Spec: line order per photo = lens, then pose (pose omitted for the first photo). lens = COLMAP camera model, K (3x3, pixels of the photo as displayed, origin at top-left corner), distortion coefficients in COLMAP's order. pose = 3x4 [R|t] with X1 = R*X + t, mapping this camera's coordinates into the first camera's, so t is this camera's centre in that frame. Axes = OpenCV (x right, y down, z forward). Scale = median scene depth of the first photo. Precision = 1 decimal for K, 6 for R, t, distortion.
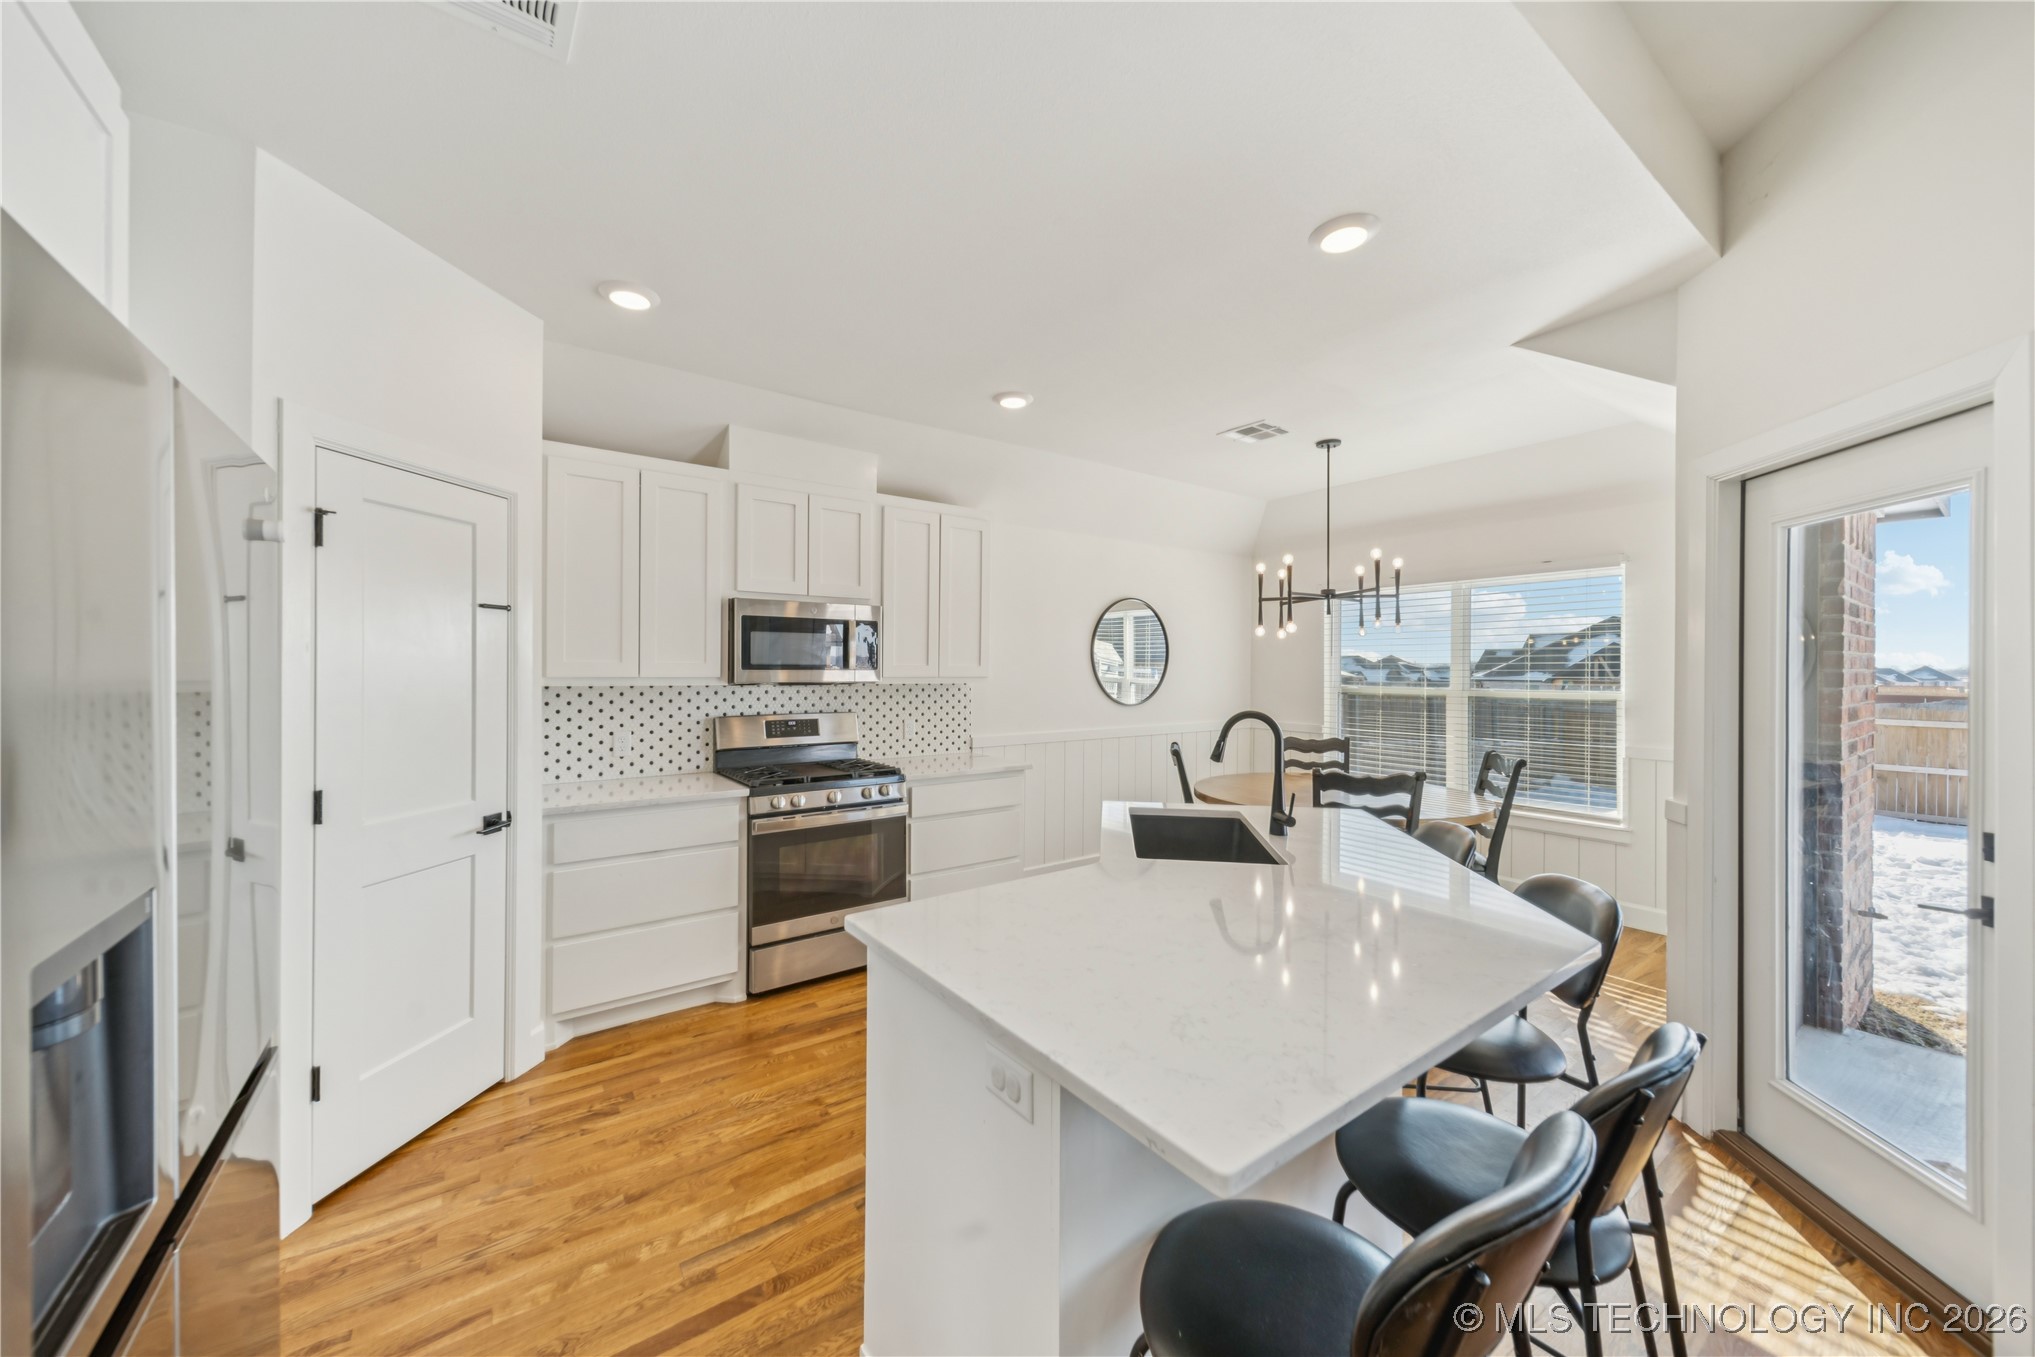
lens RADIAL K [[724.2, 0, 1004.5], [0, 724.2, 671.2], [0, 0, 1]] dist [0.010998, -0.002035]
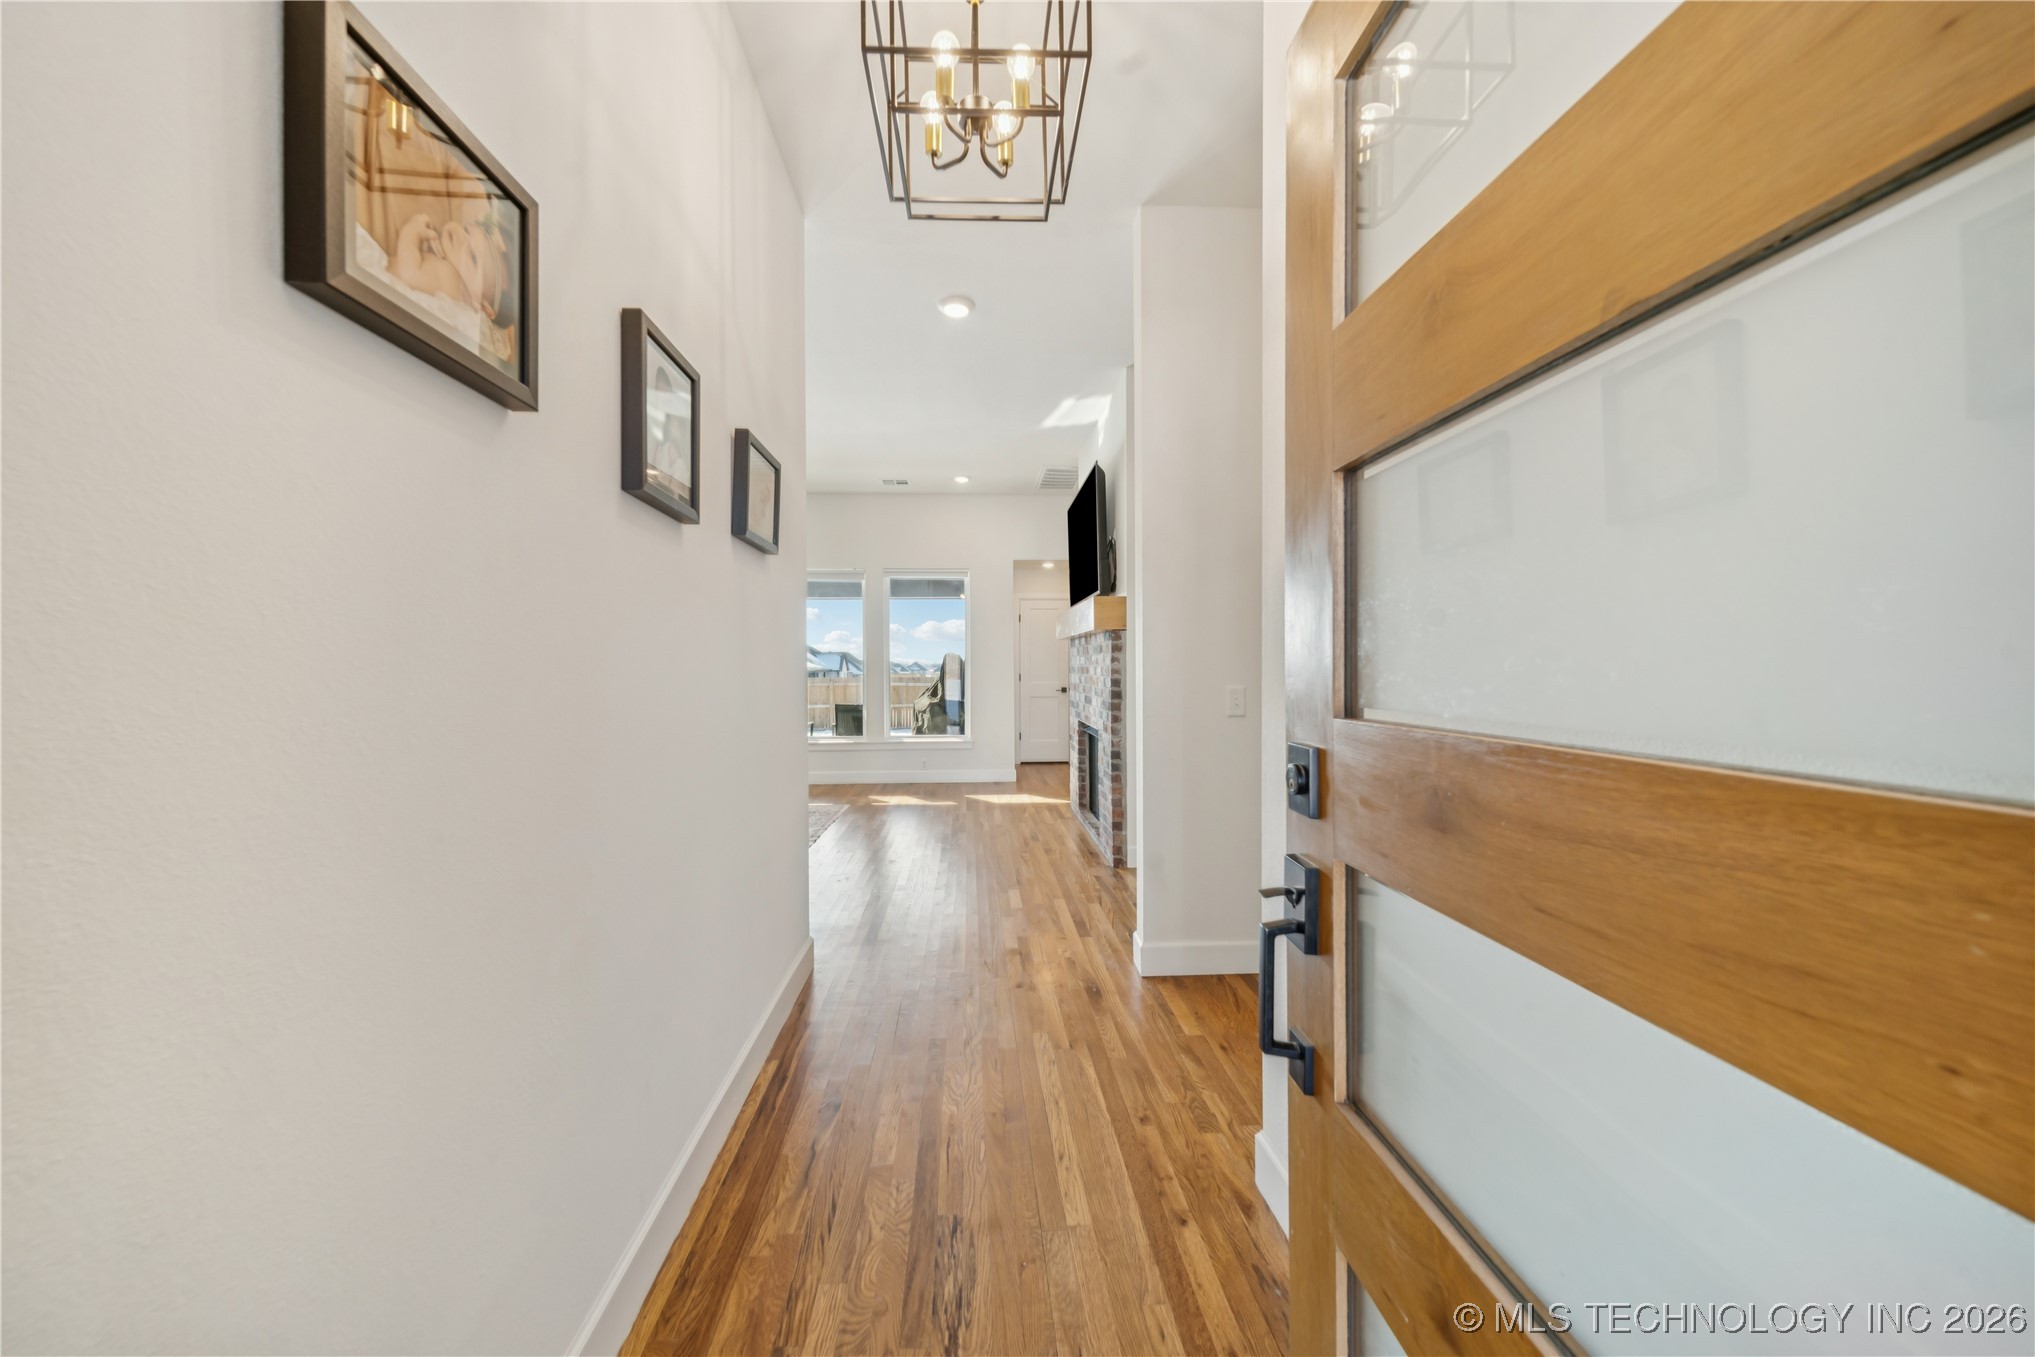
lens RADIAL K [[724.2, 0, 1005.1], [0, 724.2, 663.1], [0, 0, 1]] dist [0.010998, -0.002035]
pose [[0.539080, -0.002417, 0.842251, -0.439444], [0.009465, 0.999950, -0.003189, 0.063608], [-0.842201, 0.009692, 0.539076, -1.750410]]
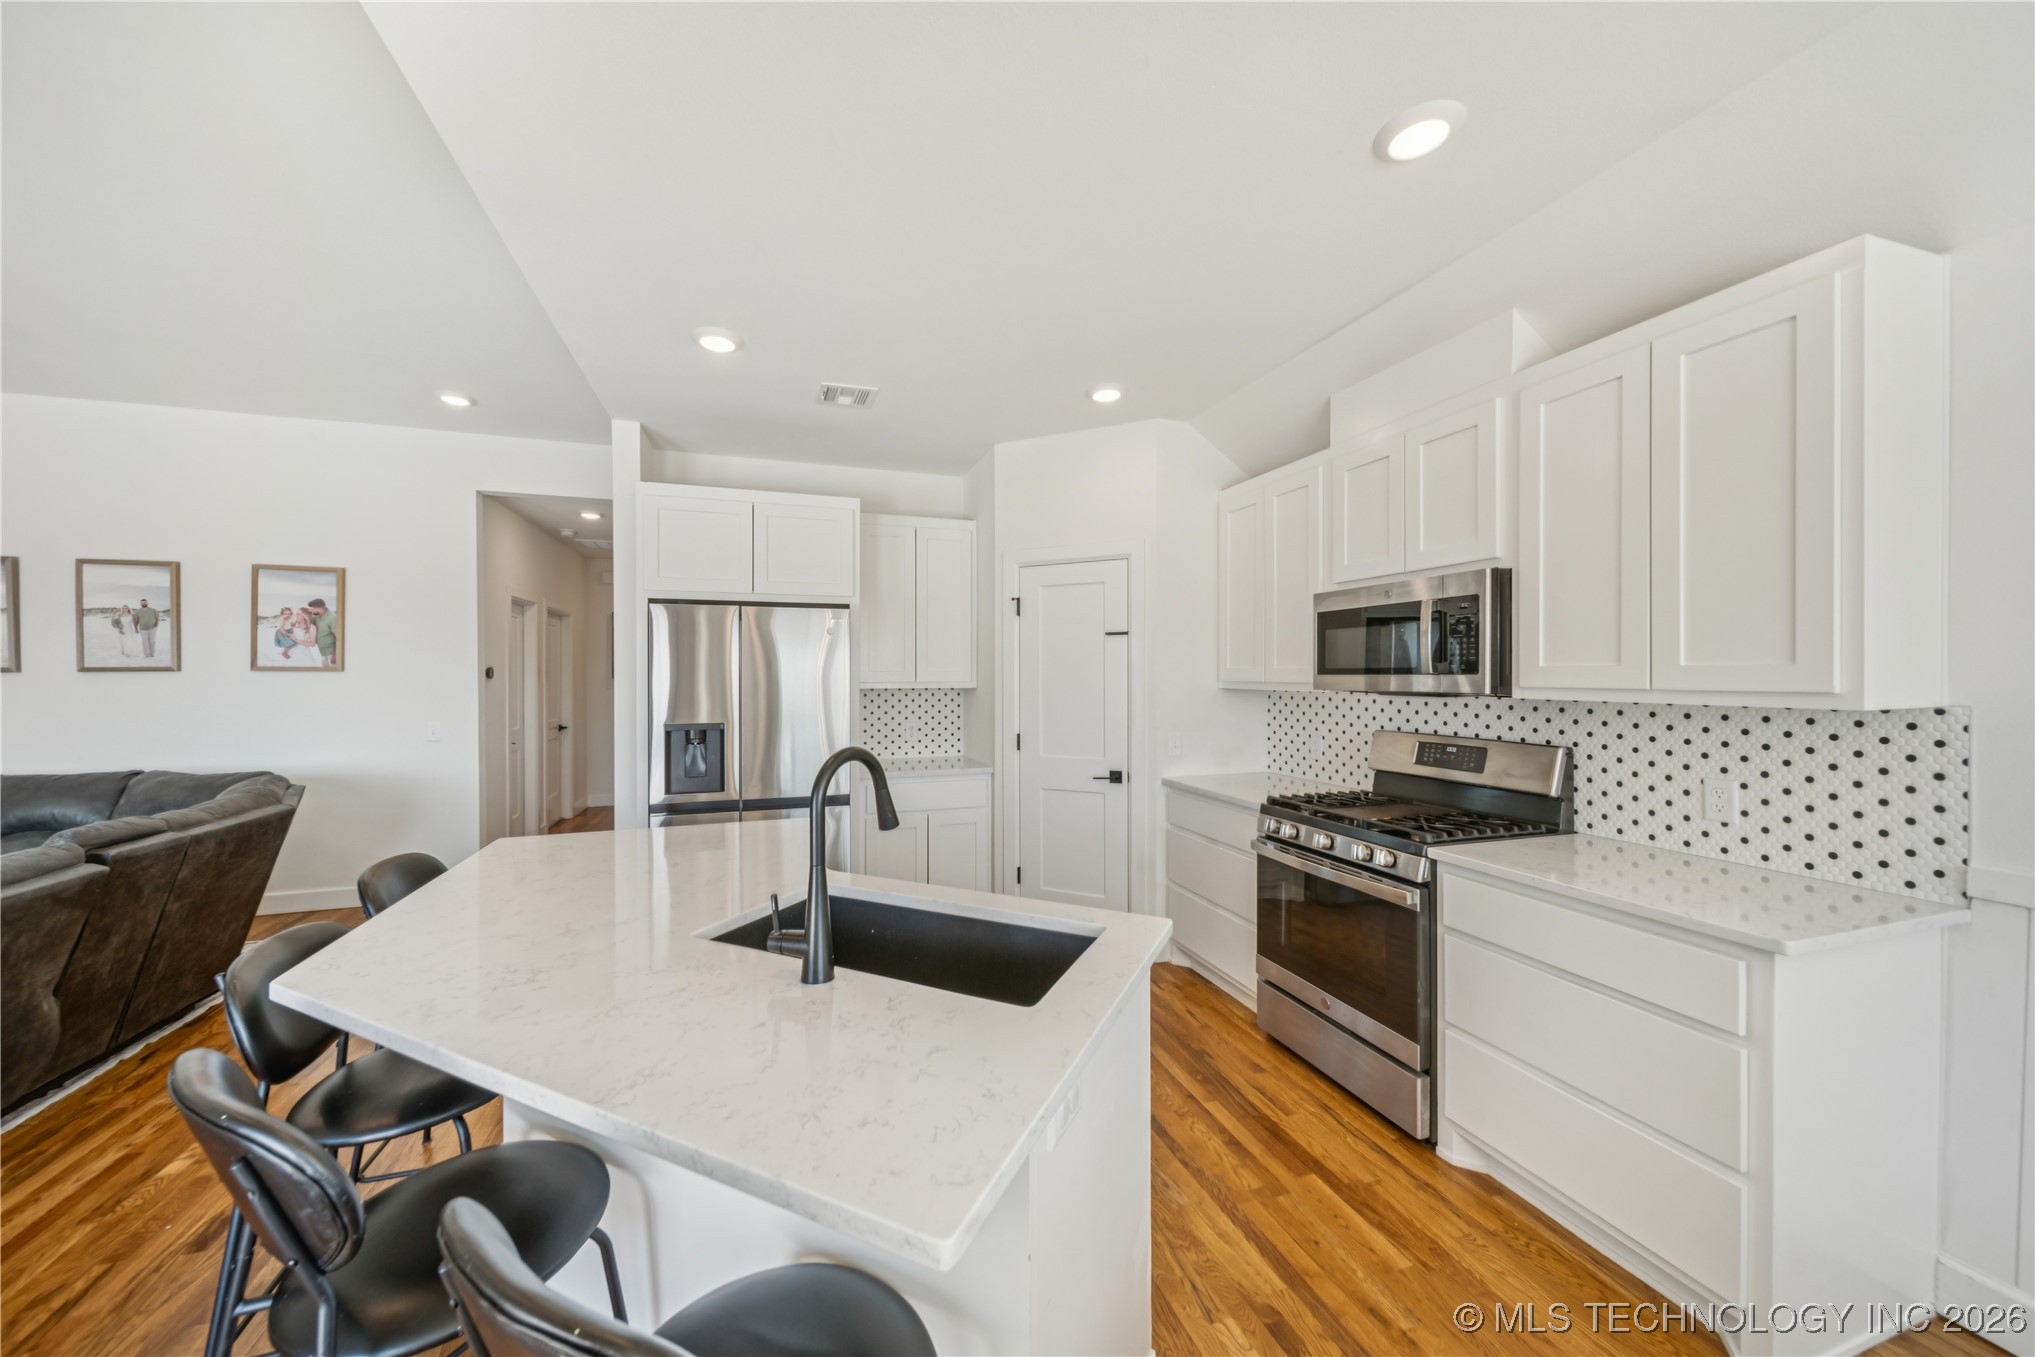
lens RADIAL K [[724.2, 0, 998.8], [0, 724.2, 678.1], [0, 0, 1]] dist [0.010998, -0.002035]
pose [[-0.307311, 0.004441, -0.951599, 0.524472], [0.001578, 0.999990, 0.004158, -0.001947], [0.951608, -0.000224, -0.307315, 0.799707]]
